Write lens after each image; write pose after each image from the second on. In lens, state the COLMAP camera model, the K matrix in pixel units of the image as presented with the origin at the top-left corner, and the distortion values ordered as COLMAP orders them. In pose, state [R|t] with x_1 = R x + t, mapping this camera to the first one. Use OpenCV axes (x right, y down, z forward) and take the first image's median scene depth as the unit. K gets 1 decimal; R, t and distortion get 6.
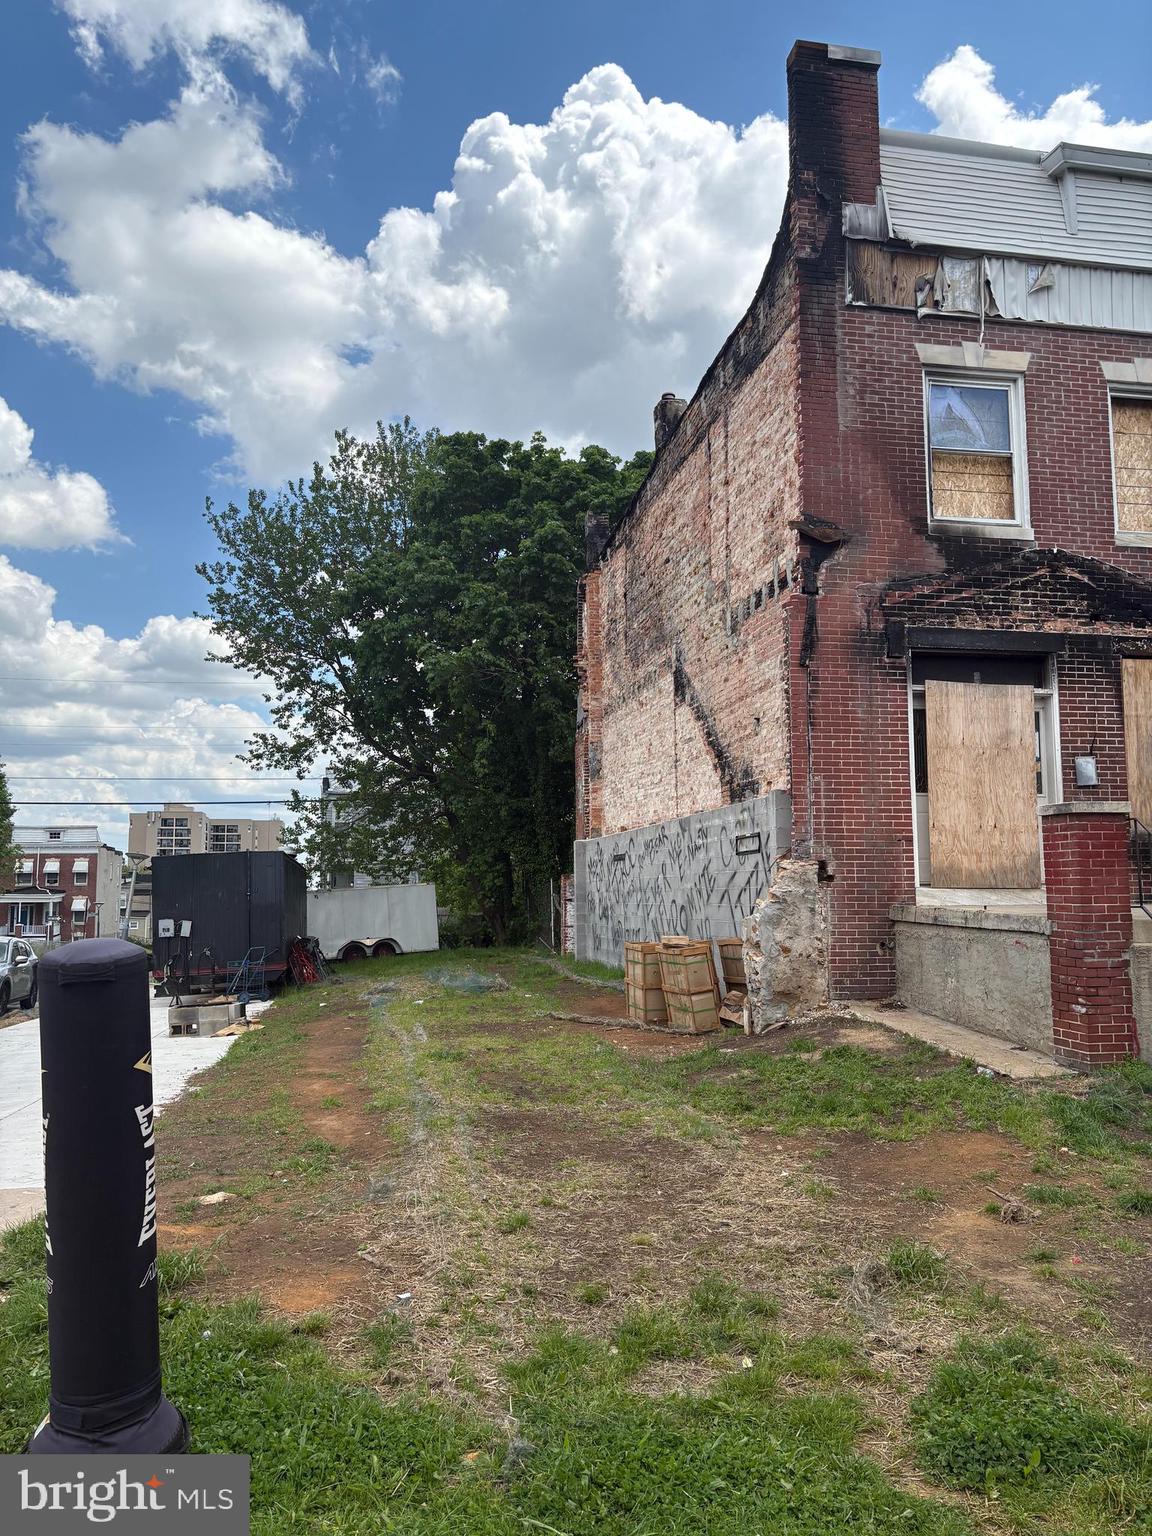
lens RADIAL K [[1181.7, 0, 568.8], [0, 1181.7, 765.1], [0, 0, 1]] dist [0.025055, -0.029930]
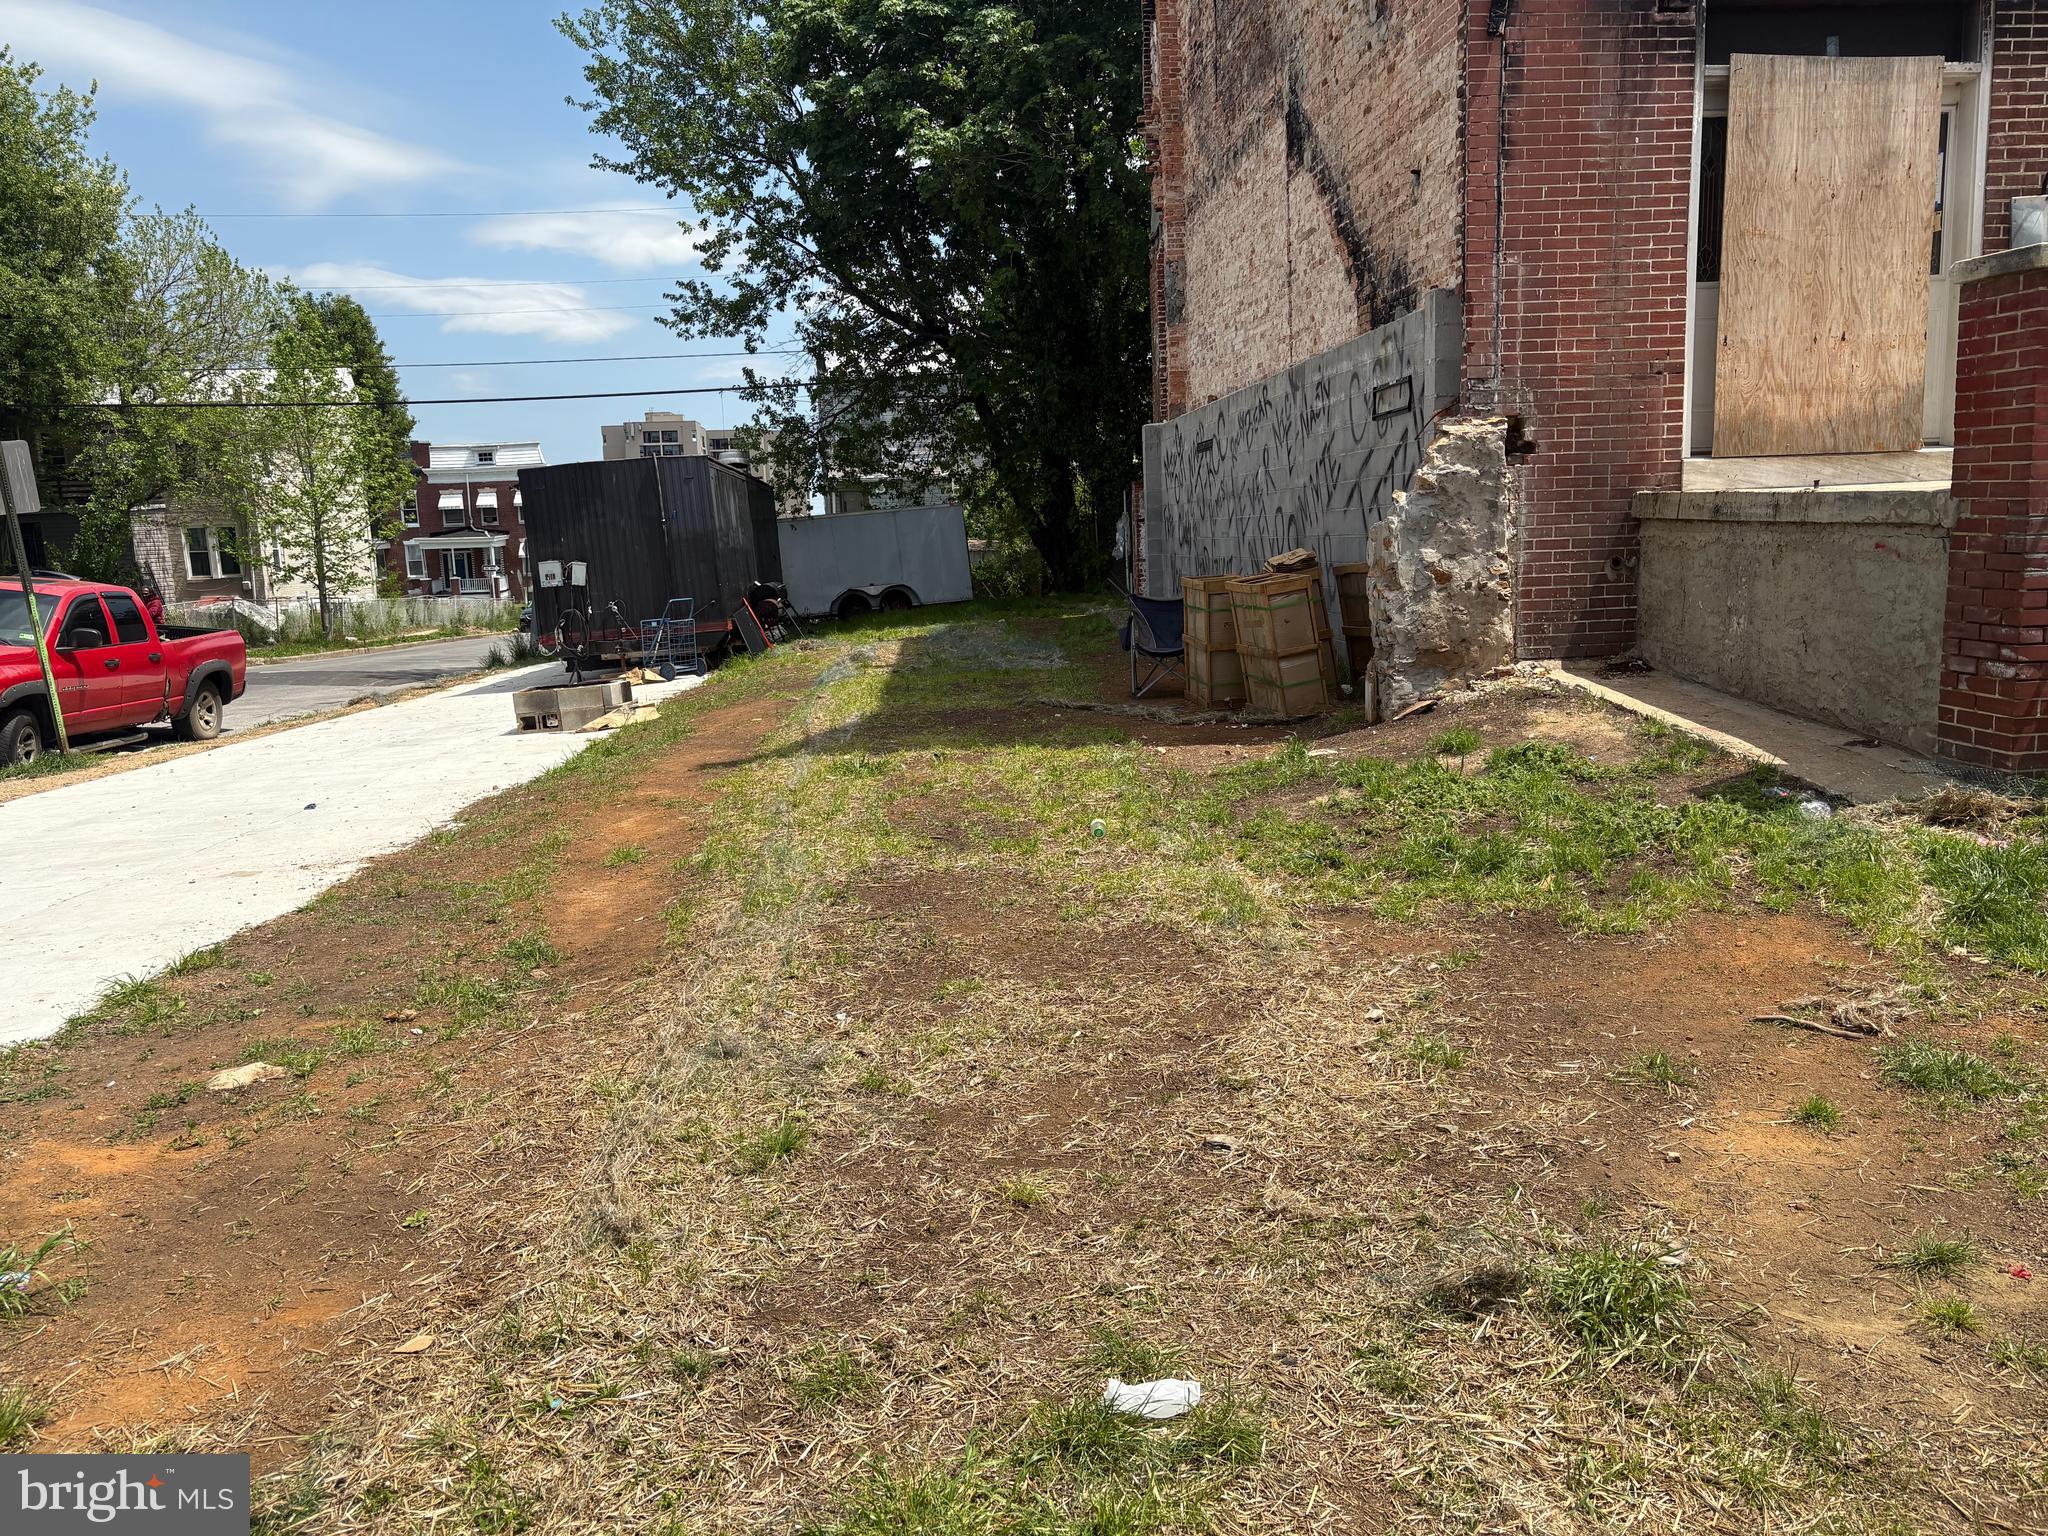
lens RADIAL K [[1575.6, 0, 1047.8], [0, 1575.6, 795.9], [0, 0, 1]] dist [0.025055, -0.029930]
pose [[0.995226, -0.015052, -0.096431, 0.061895], [0.041194, 0.960496, 0.275226, 0.037558], [0.088478, -0.277885, 0.956531, 0.208891]]
